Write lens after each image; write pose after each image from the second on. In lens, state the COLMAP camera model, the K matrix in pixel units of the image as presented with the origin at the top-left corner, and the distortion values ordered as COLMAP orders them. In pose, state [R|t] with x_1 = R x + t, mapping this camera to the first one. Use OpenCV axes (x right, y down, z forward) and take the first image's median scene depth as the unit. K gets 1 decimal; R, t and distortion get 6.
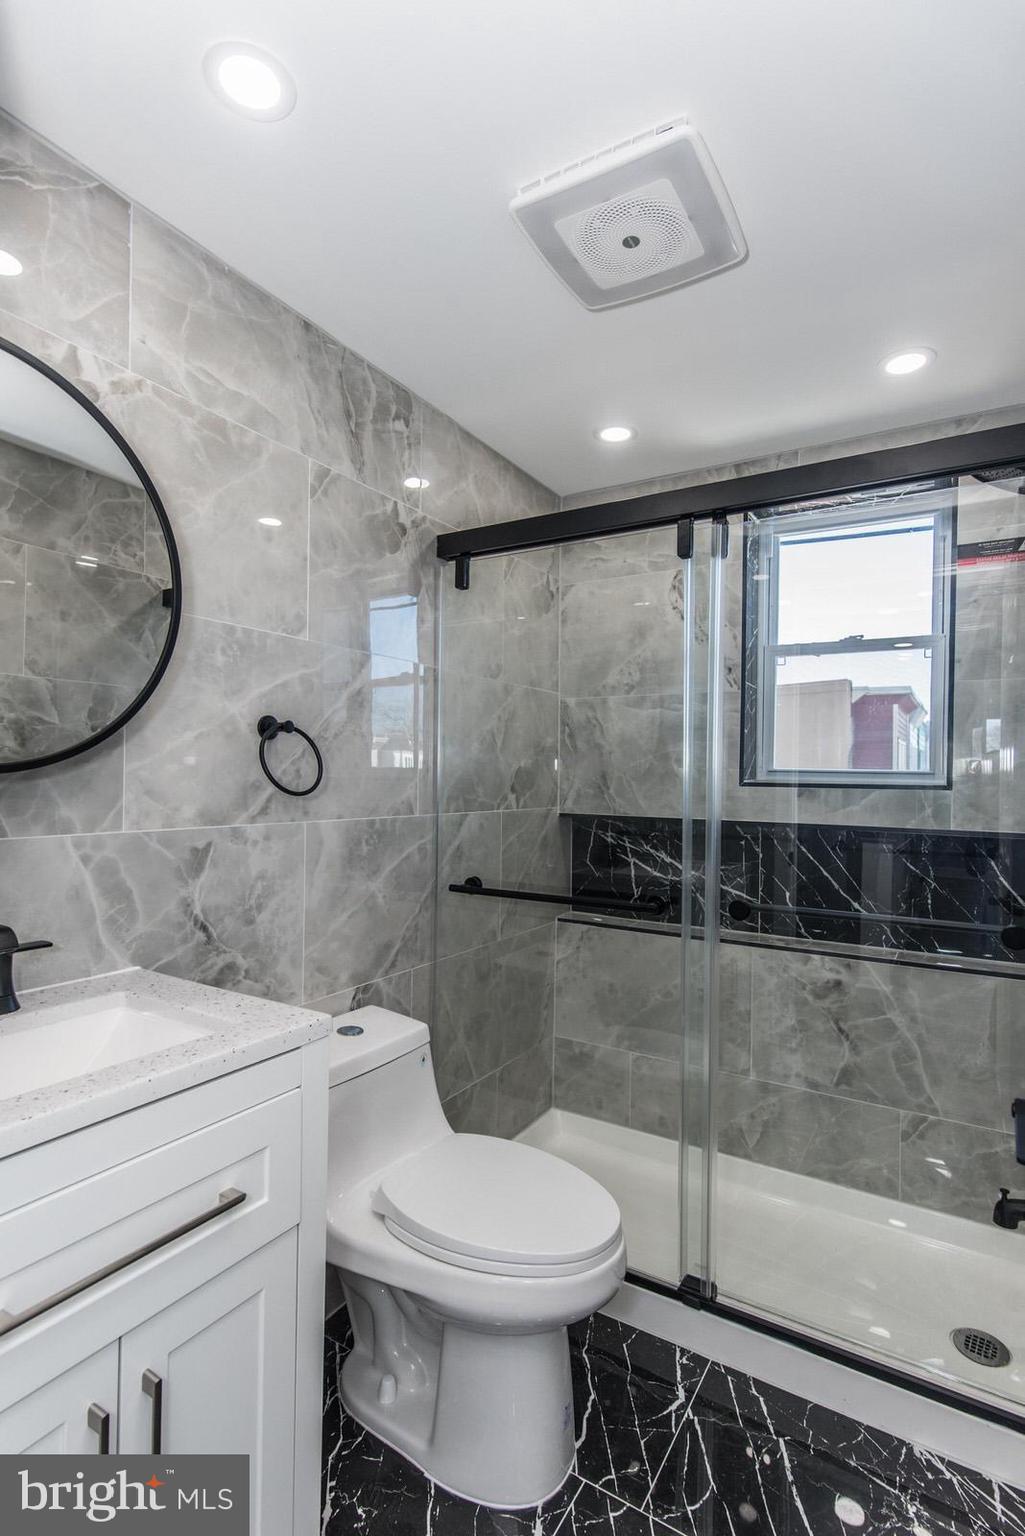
lens RADIAL K [[765.2, 0, 527.7], [0, 765.2, 773.6], [0, 0, 1]] dist [0.001853, -0.000313]
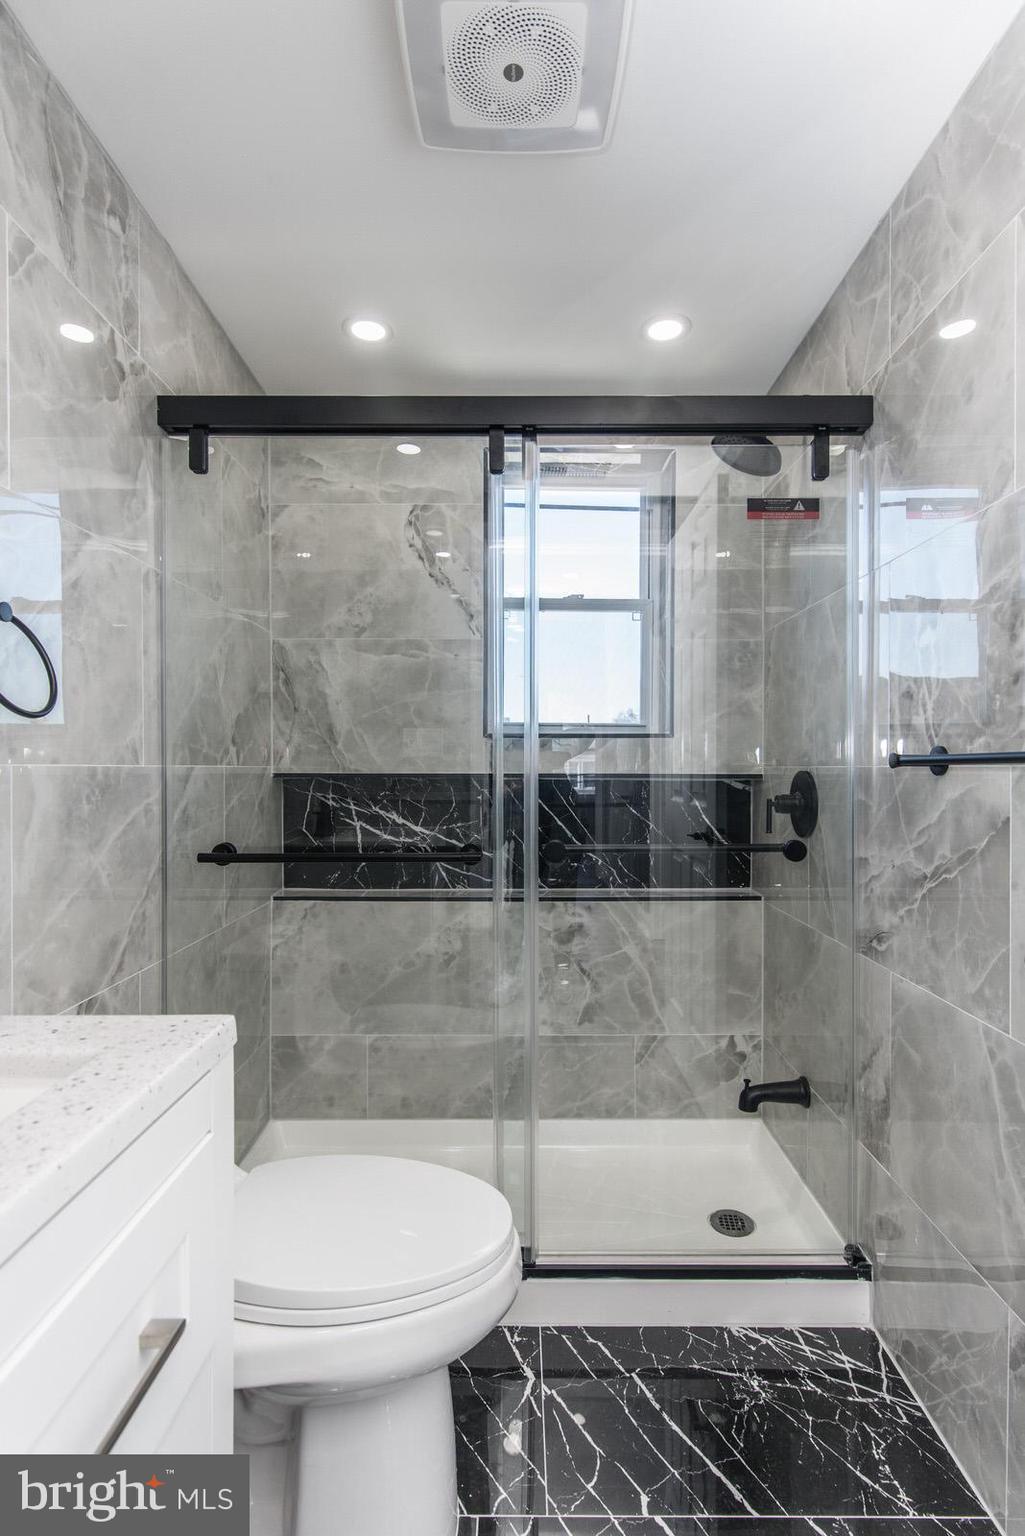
lens RADIAL K [[765.2, 0, 509.2], [0, 765.2, 775.7], [0, 0, 1]] dist [0.001853, -0.000313]
pose [[0.855135, -0.017909, 0.518096, -0.252407], [0.011935, 0.999818, 0.014861, 0.064541], [-0.518268, -0.006524, 0.855193, 0.198595]]
